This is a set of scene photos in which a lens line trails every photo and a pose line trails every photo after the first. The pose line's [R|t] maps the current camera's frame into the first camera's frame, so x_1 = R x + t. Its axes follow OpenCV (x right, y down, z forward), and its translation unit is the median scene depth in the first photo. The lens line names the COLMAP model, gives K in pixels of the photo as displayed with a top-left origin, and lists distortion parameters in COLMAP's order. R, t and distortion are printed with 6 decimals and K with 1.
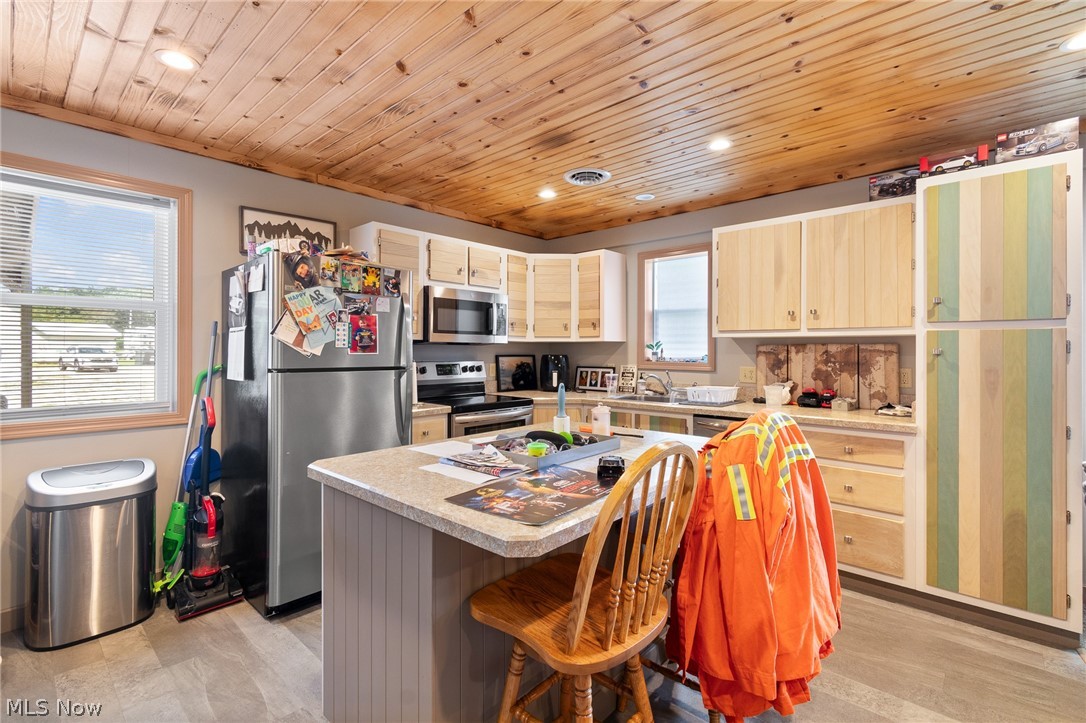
lens RADIAL K [[488.0, 0, 540.0], [0, 488.0, 351.3], [0, 0, 1]] dist [-0.000199, 0.000141]
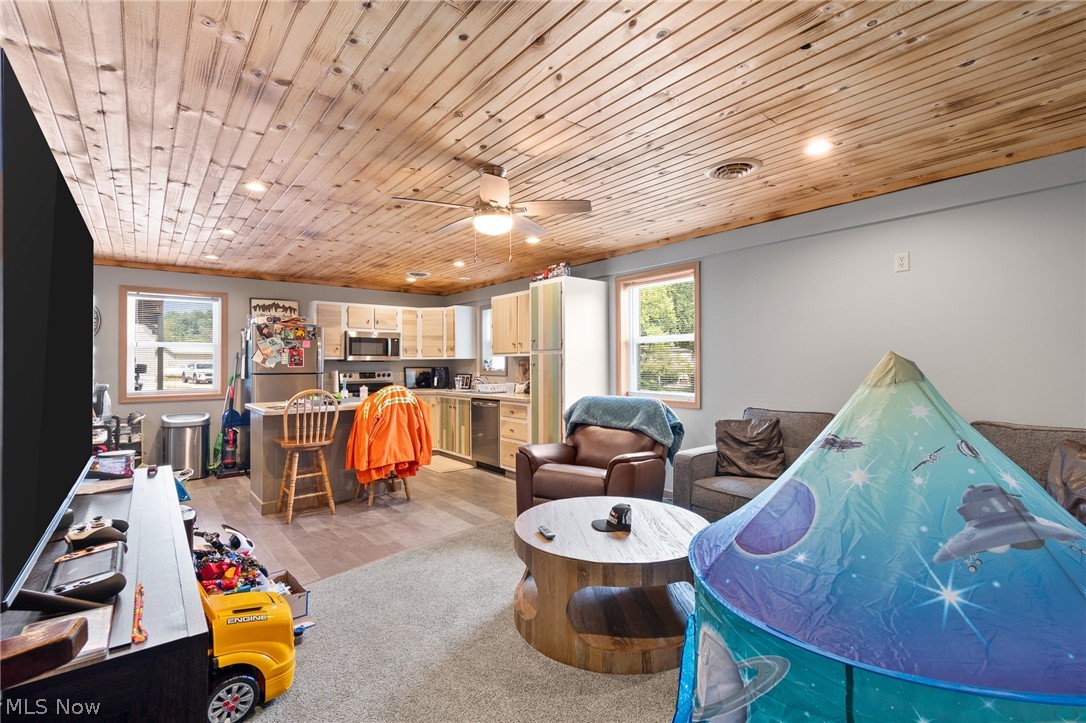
lens RADIAL K [[488.0, 0, 547.1], [0, 488.0, 358.0], [0, 0, 1]] dist [-0.000199, 0.000141]
pose [[0.990386, -0.008752, -0.138057, 0.876034], [0.006850, 0.999875, -0.014246, 0.004038], [0.138164, 0.013163, 0.990322, -0.844052]]
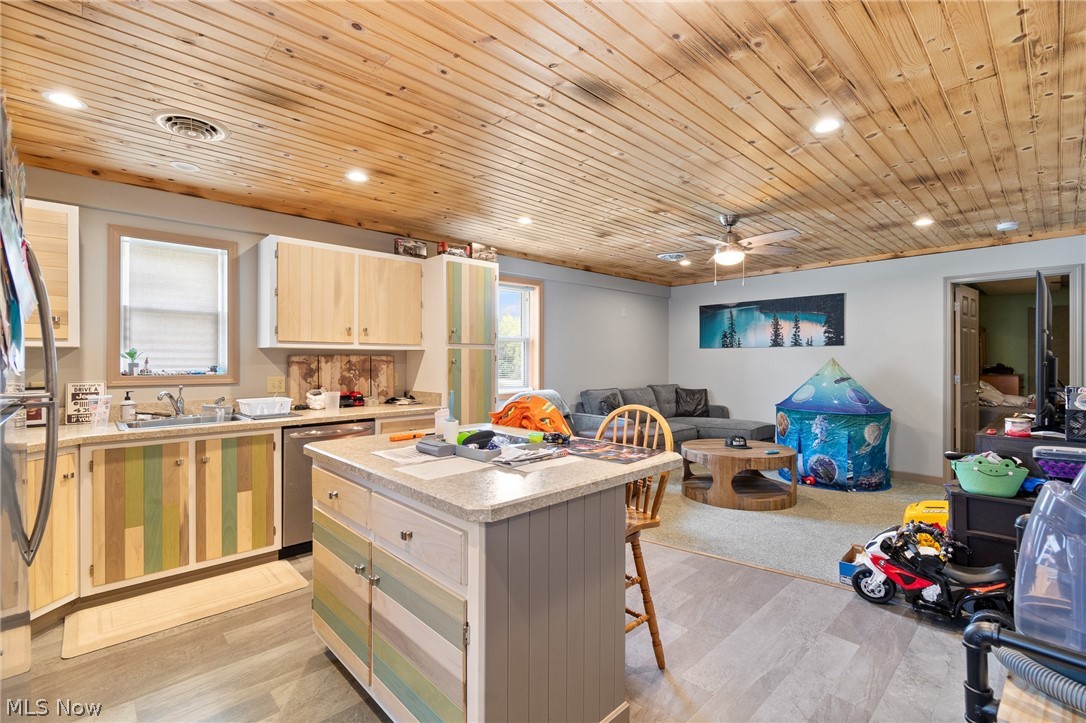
lens RADIAL K [[488.0, 0, 543.2], [0, 488.0, 363.6], [0, 0, 1]] dist [-0.000199, 0.000141]
pose [[0.074225, -0.006060, 0.997223, -0.624213], [0.004053, 0.999975, 0.005775, 0.000989], [-0.997233, 0.003614, 0.074248, 0.427363]]
